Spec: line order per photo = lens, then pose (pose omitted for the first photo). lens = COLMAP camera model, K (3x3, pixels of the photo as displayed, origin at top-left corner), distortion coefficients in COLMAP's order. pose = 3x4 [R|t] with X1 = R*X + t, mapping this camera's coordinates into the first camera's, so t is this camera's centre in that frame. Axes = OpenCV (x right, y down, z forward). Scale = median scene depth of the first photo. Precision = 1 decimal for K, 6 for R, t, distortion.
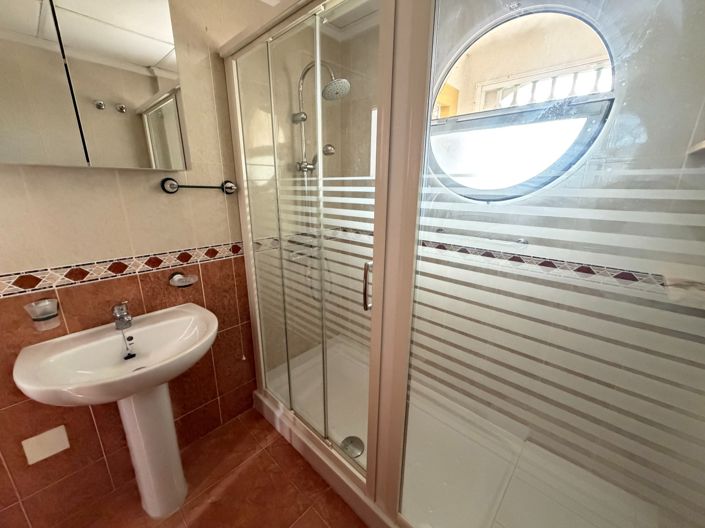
lens RADIAL K [[280.3, 0, 351.3], [0, 280.3, 264.7], [0, 0, 1]] dist [0.000438, 0.000152]
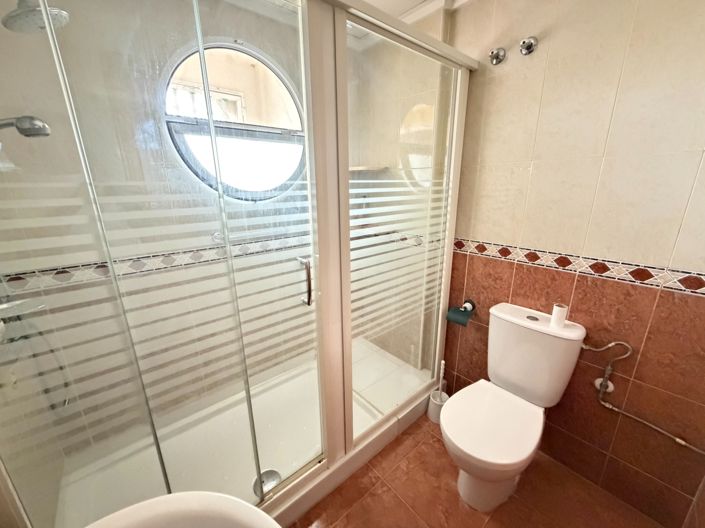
lens RADIAL K [[280.3, 0, 351.3], [0, 280.3, 264.7], [0, 0, 1]] dist [0.000438, 0.000152]
pose [[0.116244, -0.276821, 0.953865, -0.837239], [0.279751, 0.930619, 0.235982, -0.176689], [-0.953009, 0.239413, 0.185620, 0.566346]]
